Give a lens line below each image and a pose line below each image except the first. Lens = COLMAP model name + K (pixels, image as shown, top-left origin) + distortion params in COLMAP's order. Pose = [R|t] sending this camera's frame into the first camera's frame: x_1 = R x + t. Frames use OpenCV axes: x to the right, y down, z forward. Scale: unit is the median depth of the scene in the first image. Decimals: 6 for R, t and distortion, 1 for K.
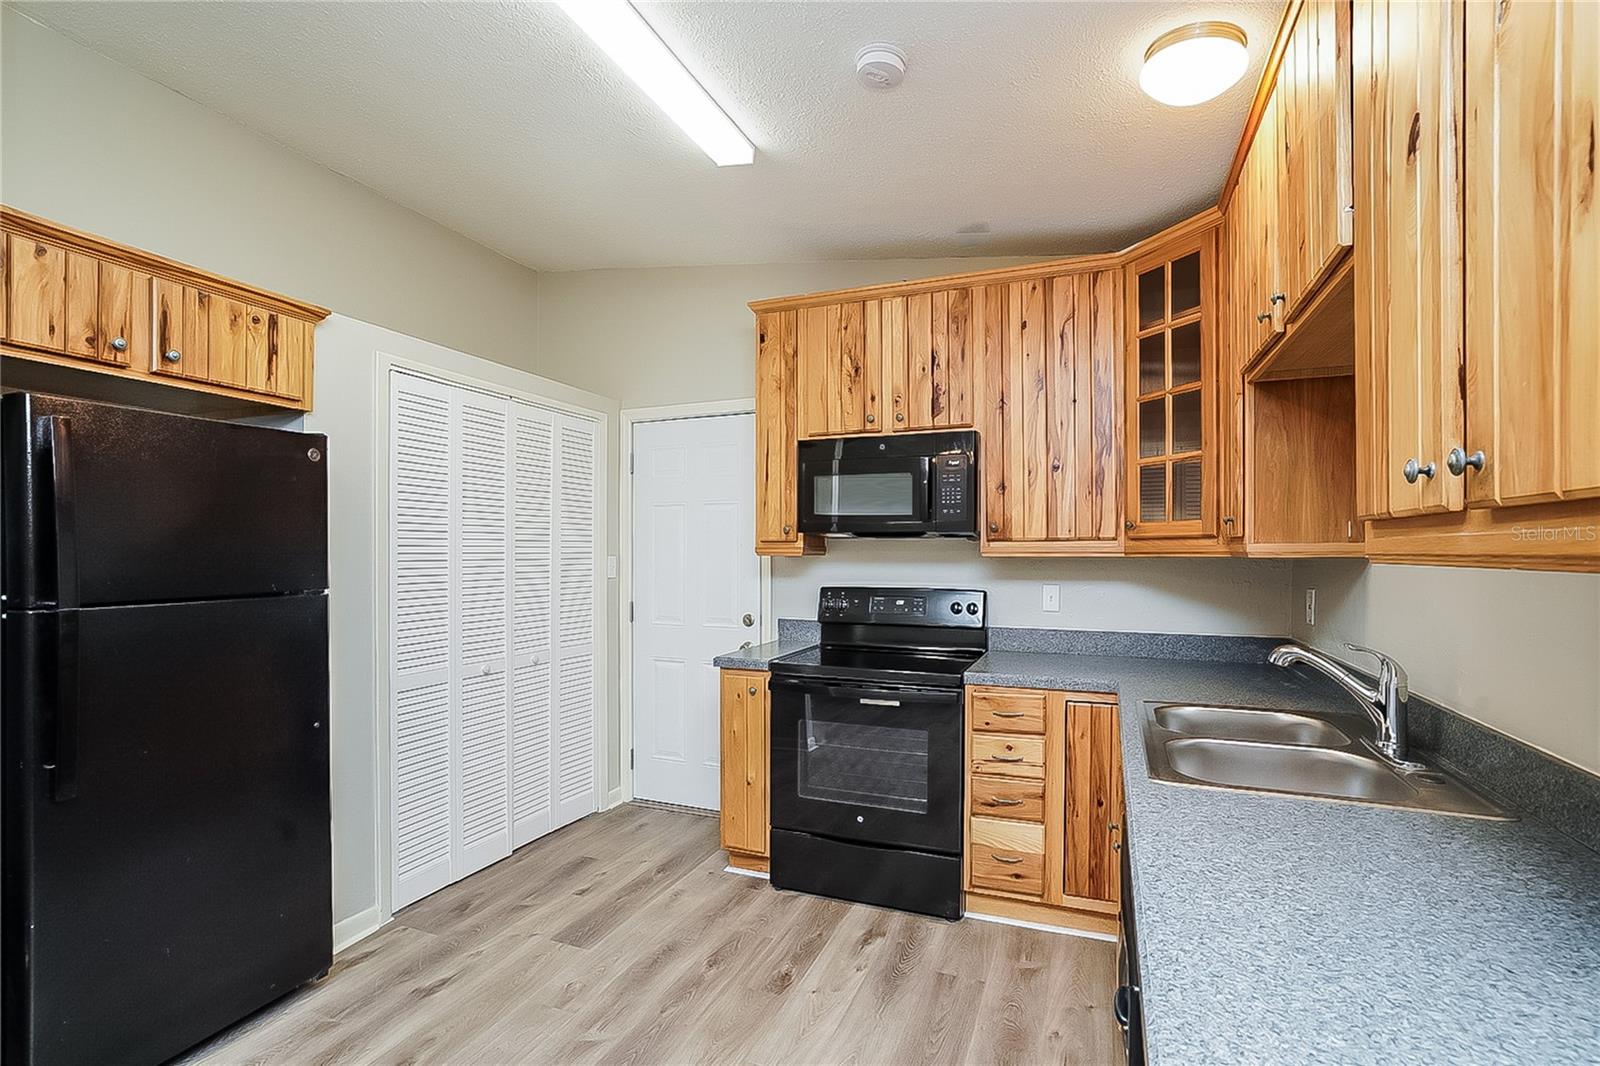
lens RADIAL K [[745.8, 0, 799.1], [0, 745.8, 556.5], [0, 0, 1]] dist [-0.042917, 0.000201]
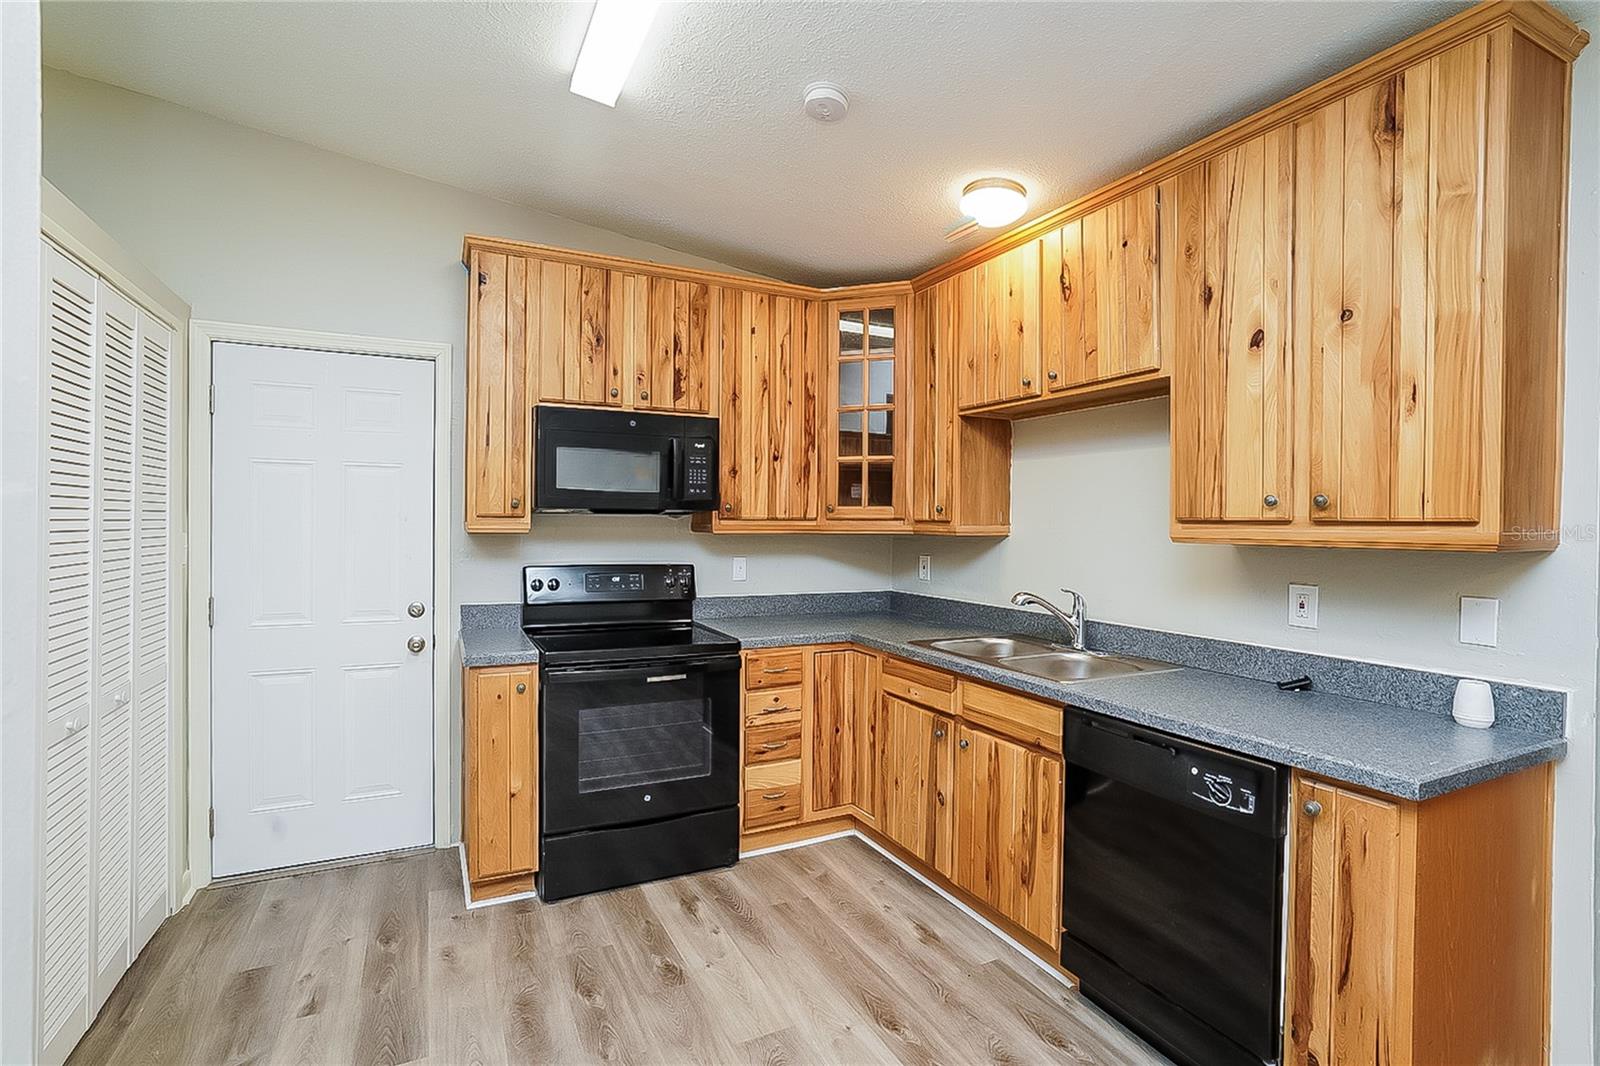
lens RADIAL K [[744.2, 0, 800.0], [0, 744.2, 533.0], [0, 0, 1]] dist [-0.046620, 0.022534]
pose [[0.660263, -0.004081, 0.751023, -0.499066], [-0.003729, 0.999955, 0.008712, -0.010816], [-0.751025, -0.008553, 0.660218, 0.183749]]
